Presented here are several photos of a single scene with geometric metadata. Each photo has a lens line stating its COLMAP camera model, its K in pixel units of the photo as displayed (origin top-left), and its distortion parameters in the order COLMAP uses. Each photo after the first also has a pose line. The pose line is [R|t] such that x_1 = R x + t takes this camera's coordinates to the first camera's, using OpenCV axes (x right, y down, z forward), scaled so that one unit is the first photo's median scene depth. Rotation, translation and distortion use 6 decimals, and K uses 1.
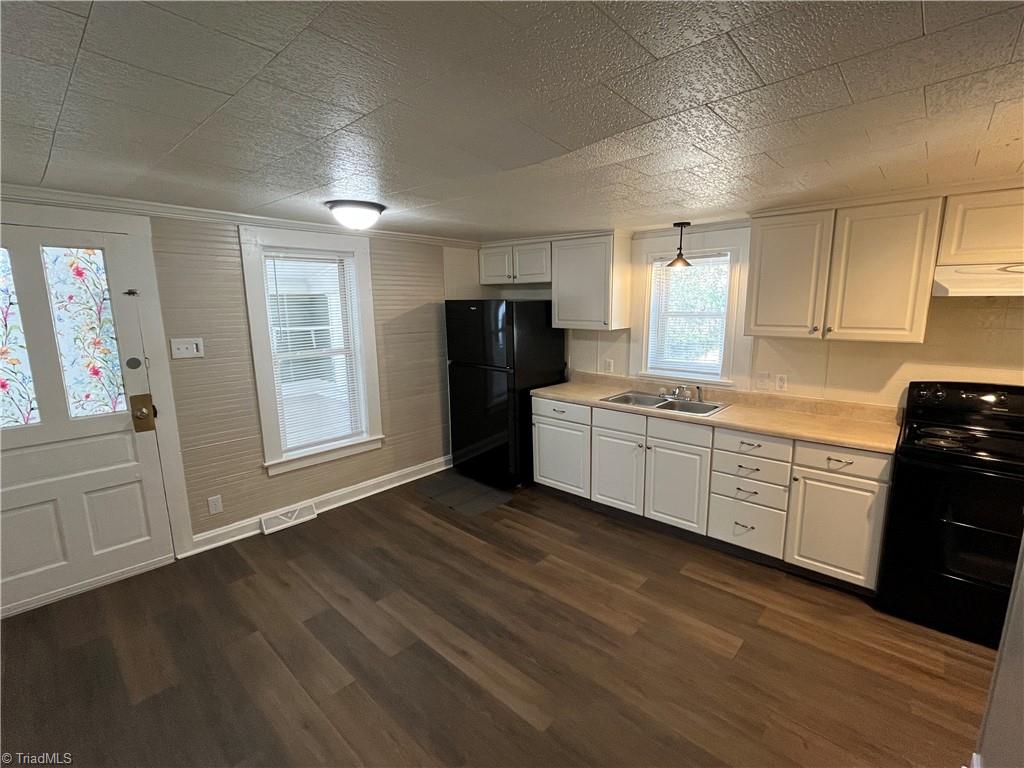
lens RADIAL K [[457.9, 0, 512.2], [0, 457.9, 381.4], [0, 0, 1]] dist [-0.008701, 0.001688]
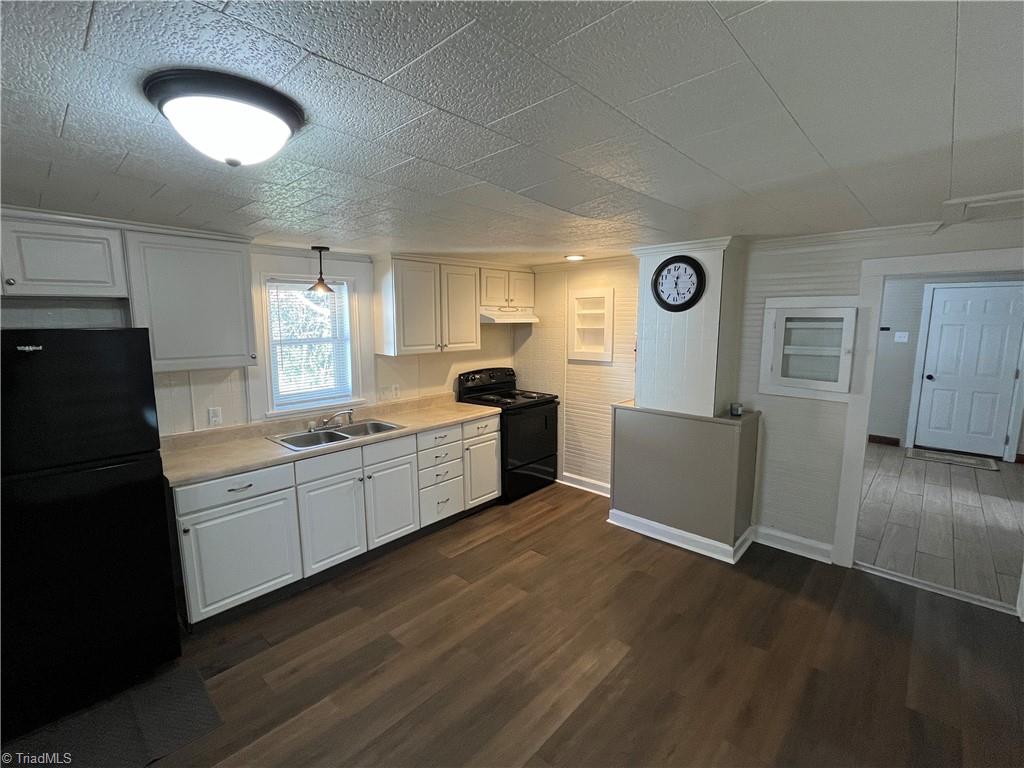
lens RADIAL K [[457.9, 0, 512.5], [0, 457.9, 382.1], [0, 0, 1]] dist [-0.008701, 0.001688]
pose [[0.008783, -0.129016, 0.991604, -0.703854], [0.175697, 0.976414, 0.125483, -0.133545], [-0.984405, 0.173120, 0.031244, 0.703192]]
